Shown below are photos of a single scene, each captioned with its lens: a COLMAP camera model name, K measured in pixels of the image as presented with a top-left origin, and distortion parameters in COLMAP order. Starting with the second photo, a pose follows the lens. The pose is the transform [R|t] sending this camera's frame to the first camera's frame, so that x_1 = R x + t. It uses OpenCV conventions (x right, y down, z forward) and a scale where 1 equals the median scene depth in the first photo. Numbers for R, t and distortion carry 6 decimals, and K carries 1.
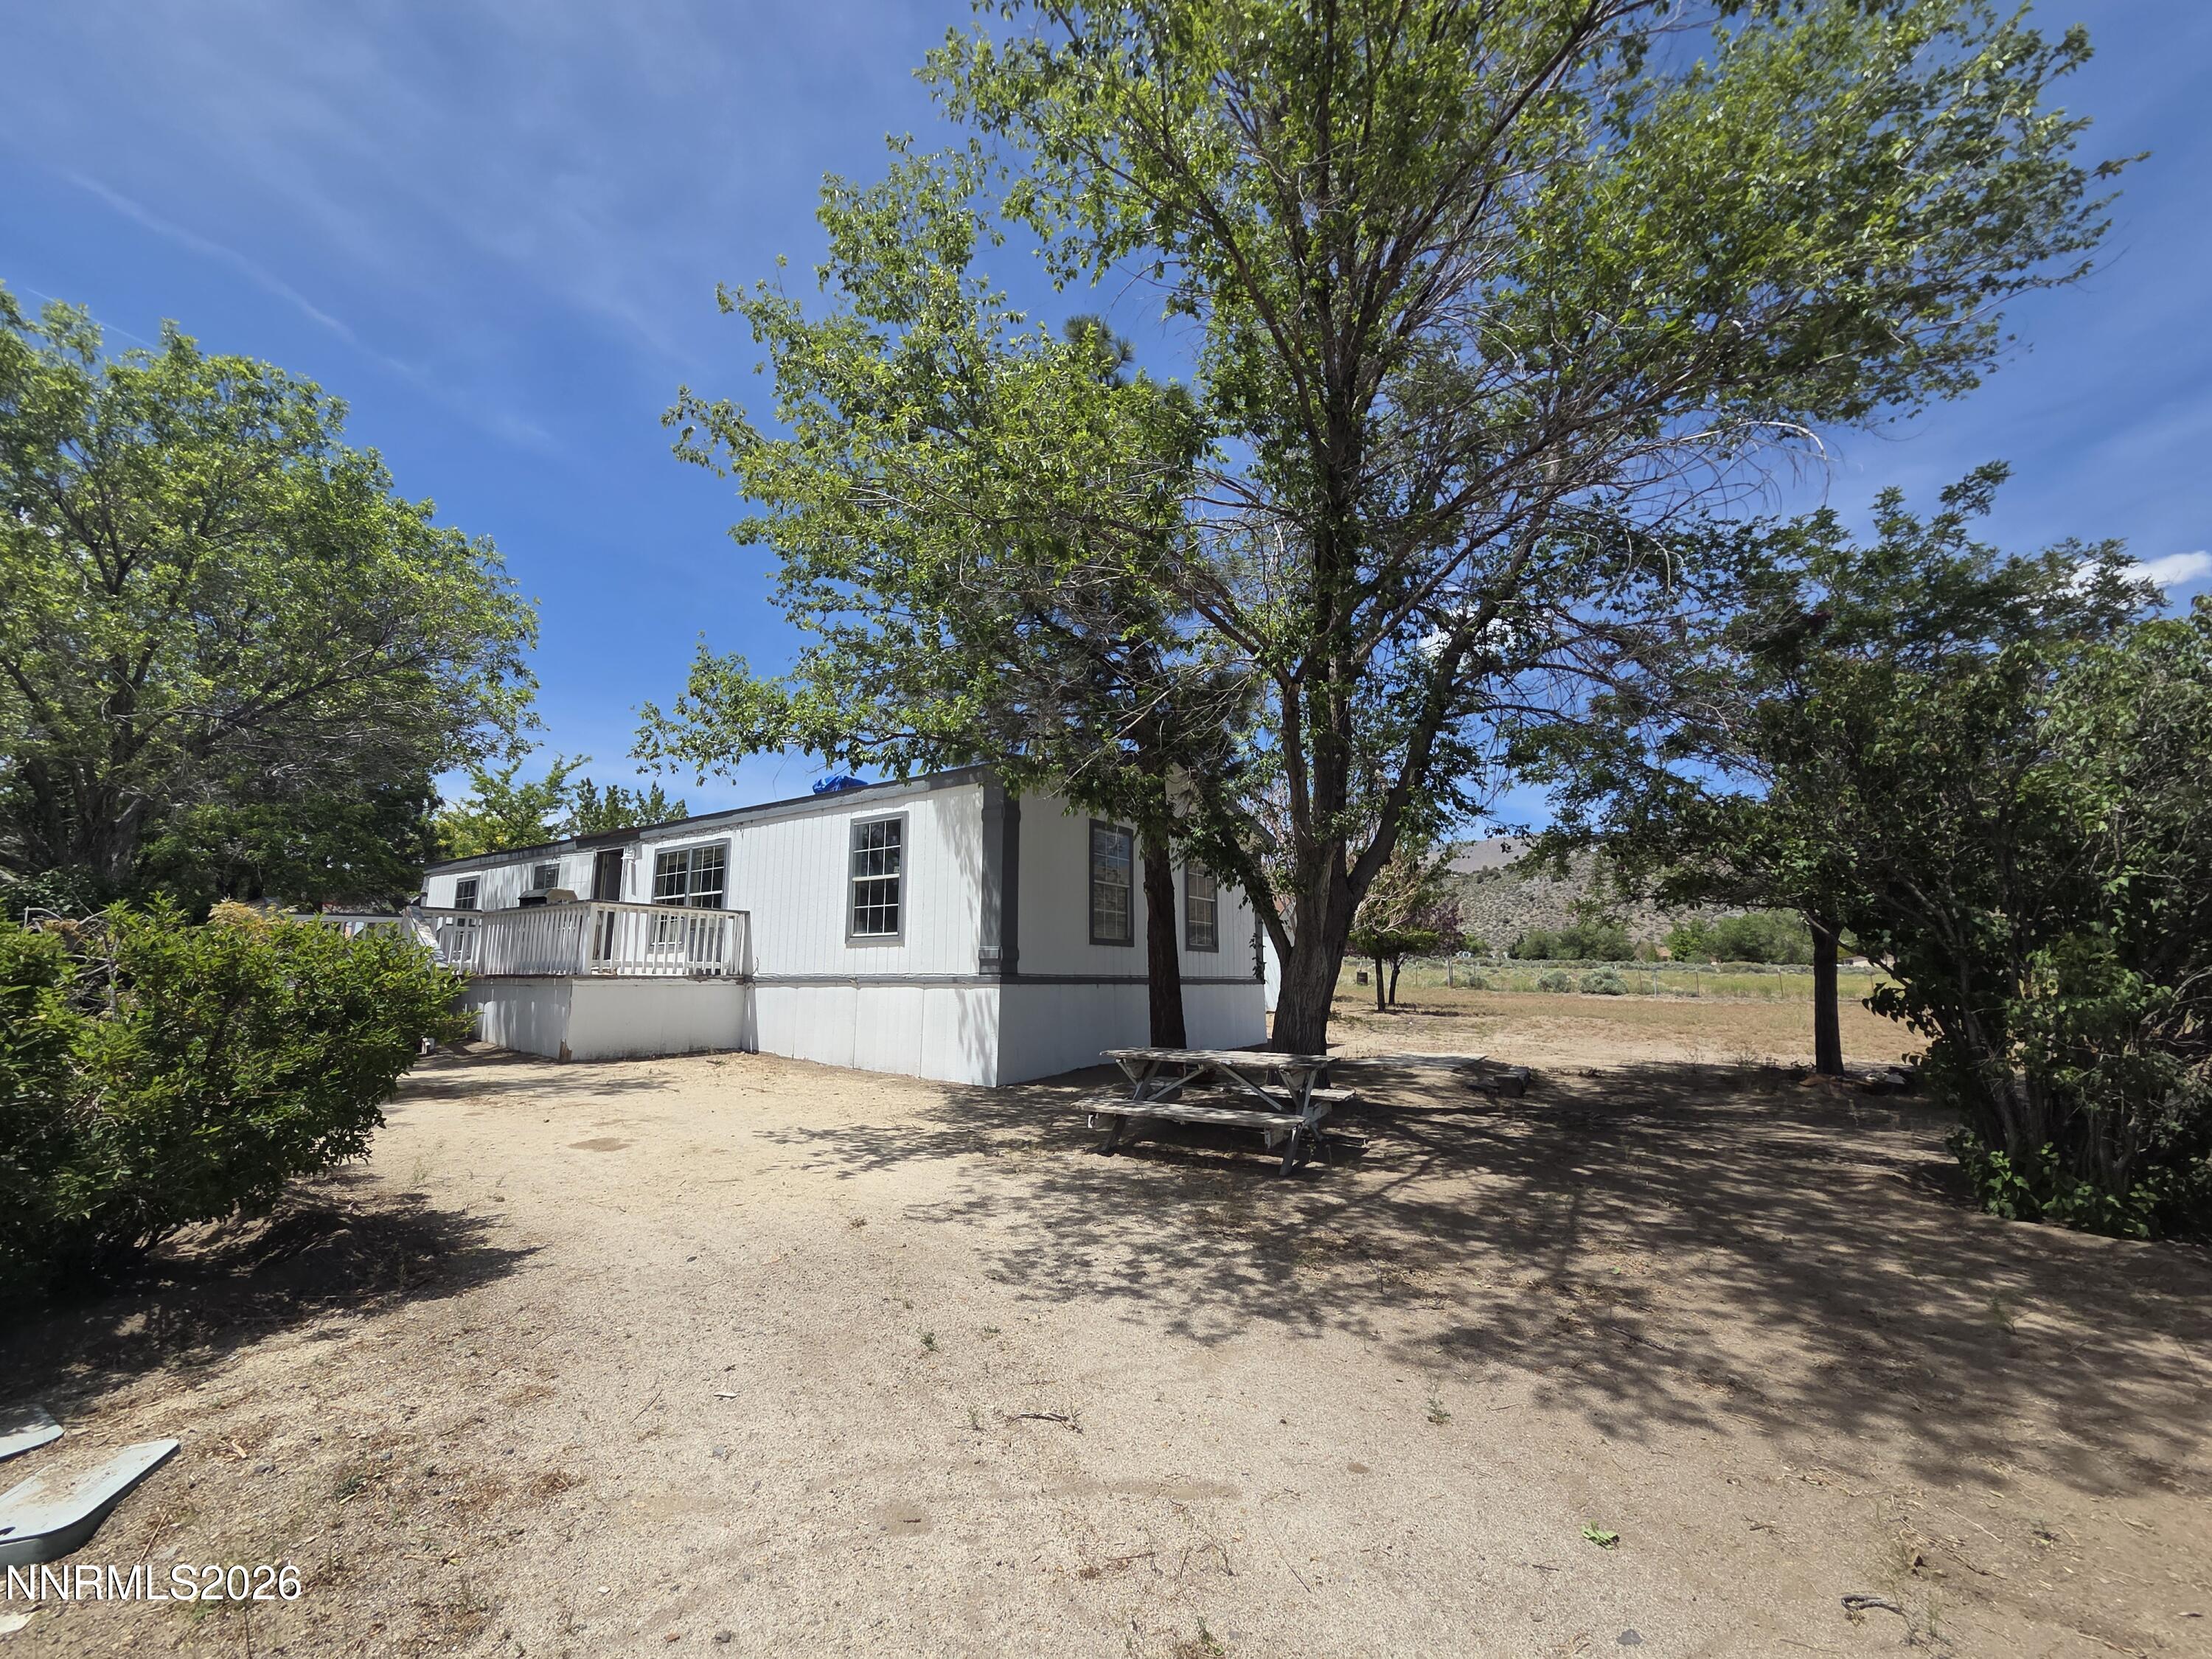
lens RADIAL K [[909.8, 0, 1061.4], [0, 909.8, 833.0], [0, 0, 1]] dist [0.002126, -0.000938]
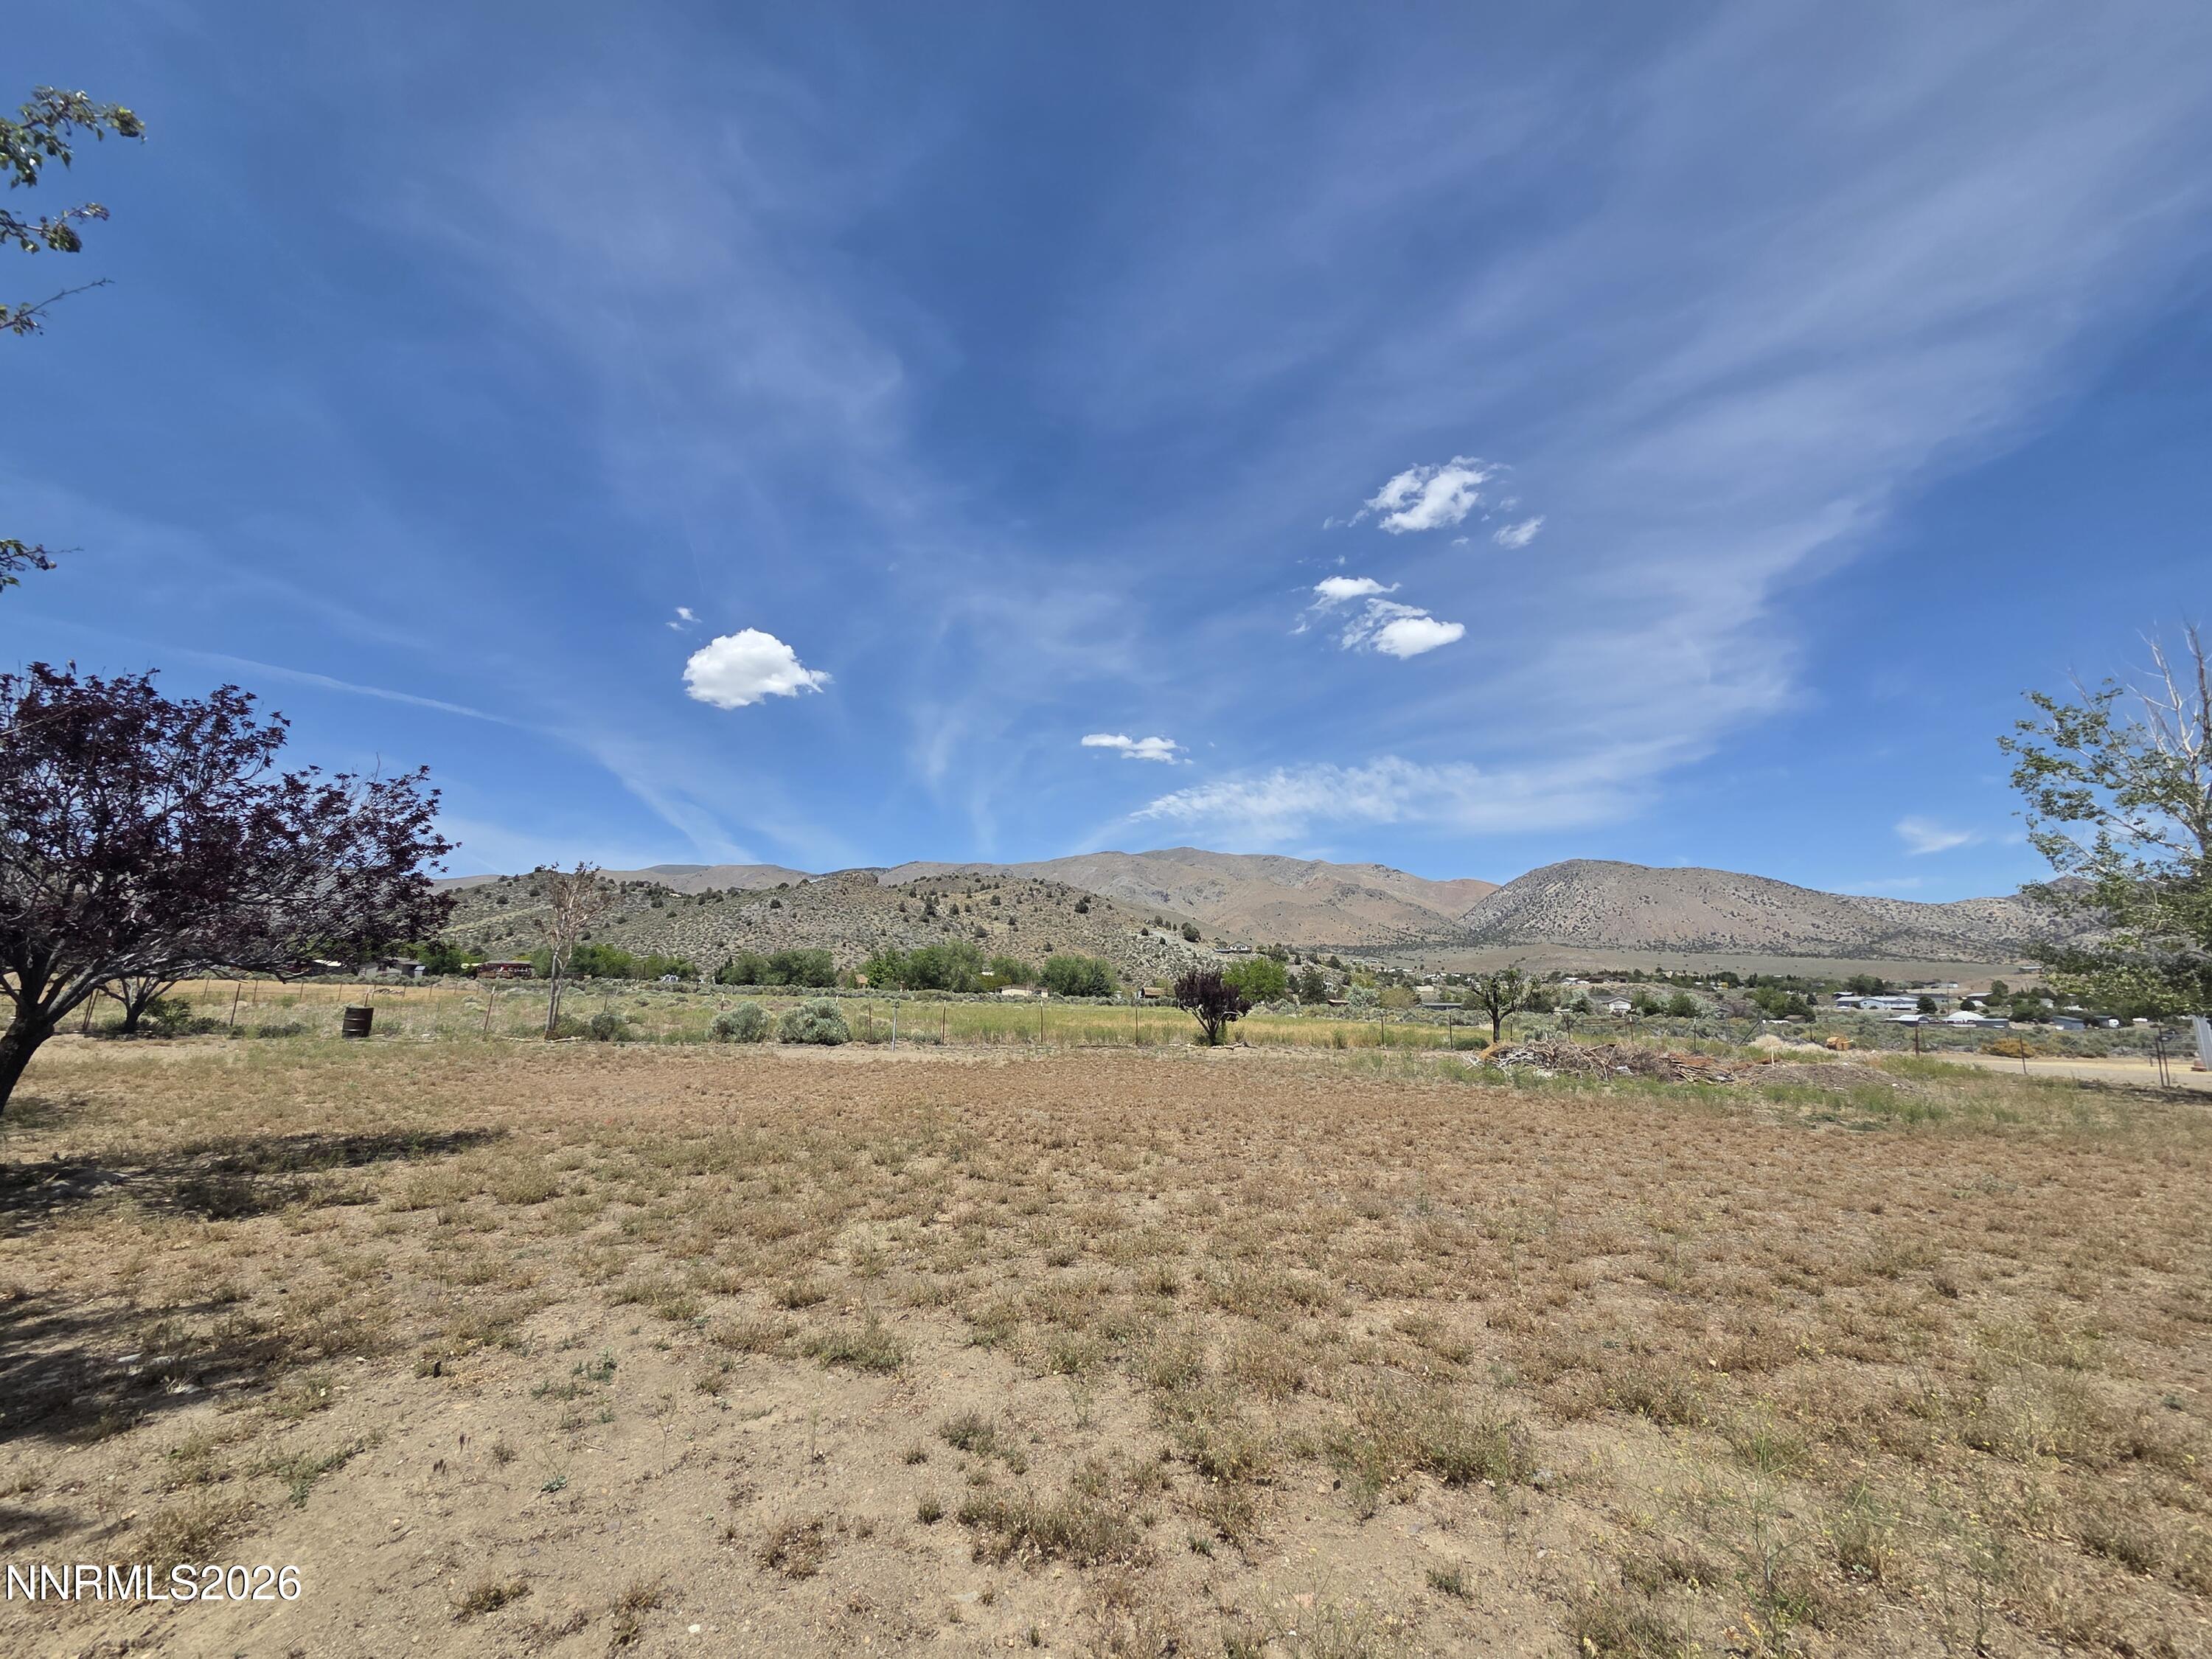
lens RADIAL K [[897.8, 0, 1068.7], [0, 897.8, 843.4], [0, 0, 1]] dist [0.006861, 0.000061]
pose [[0.685166, 0.125372, 0.717517, 0.373476], [-0.113263, 0.991432, -0.065077, 0.091220], [-0.719527, -0.036680, 0.693495, 0.657937]]
